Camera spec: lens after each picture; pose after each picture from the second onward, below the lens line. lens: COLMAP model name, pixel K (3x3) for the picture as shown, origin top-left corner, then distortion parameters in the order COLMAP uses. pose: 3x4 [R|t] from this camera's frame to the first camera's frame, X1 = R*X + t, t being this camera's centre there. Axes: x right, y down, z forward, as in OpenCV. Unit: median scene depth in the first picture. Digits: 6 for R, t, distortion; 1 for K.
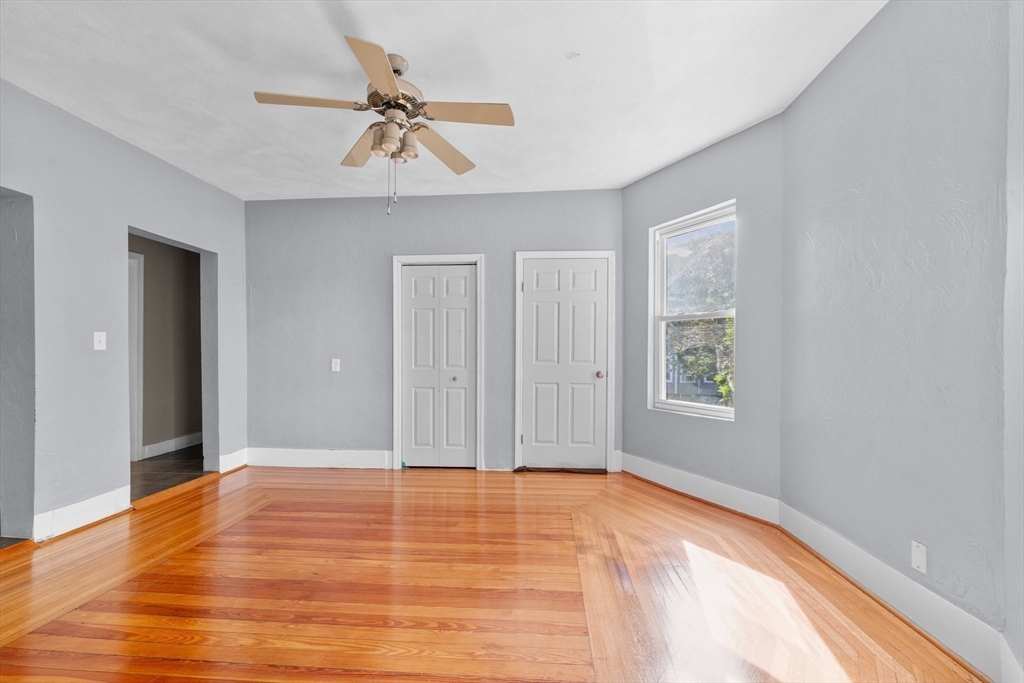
lens RADIAL K [[421.4, 0, 515.5], [0, 421.4, 347.0], [0, 0, 1]] dist [0.002491, -0.001254]
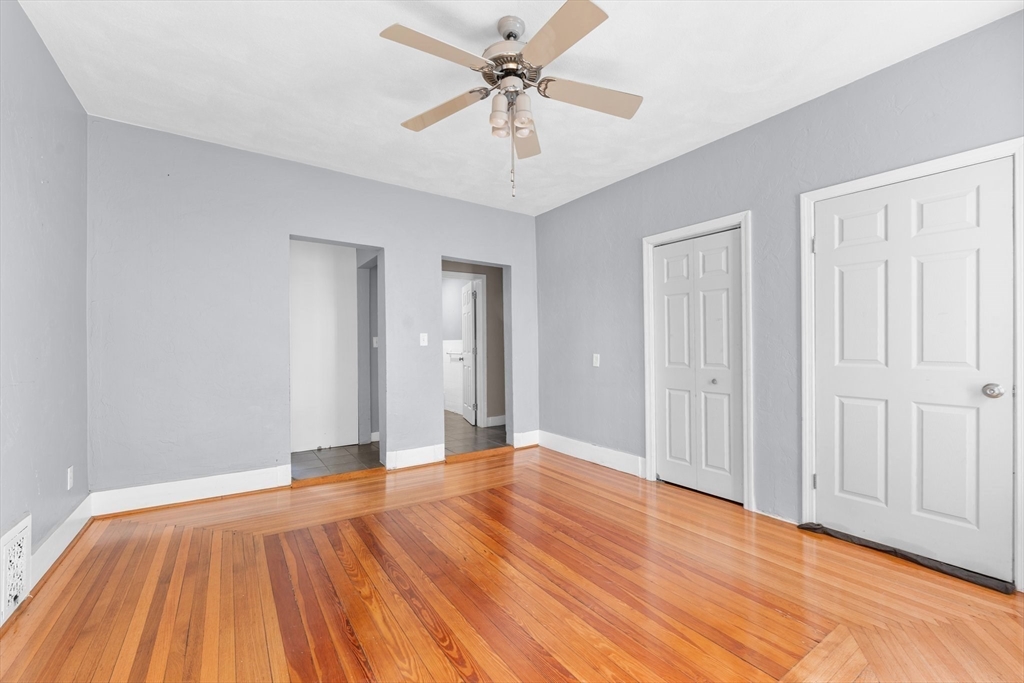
lens RADIAL K [[421.4, 0, 515.8], [0, 421.4, 341.8], [0, 0, 1]] dist [0.002491, -0.001254]
pose [[0.637226, -0.009550, -0.770618, 0.222594], [0.009771, 0.999943, -0.004312, 0.002996], [0.770615, -0.004782, 0.637283, 0.232176]]
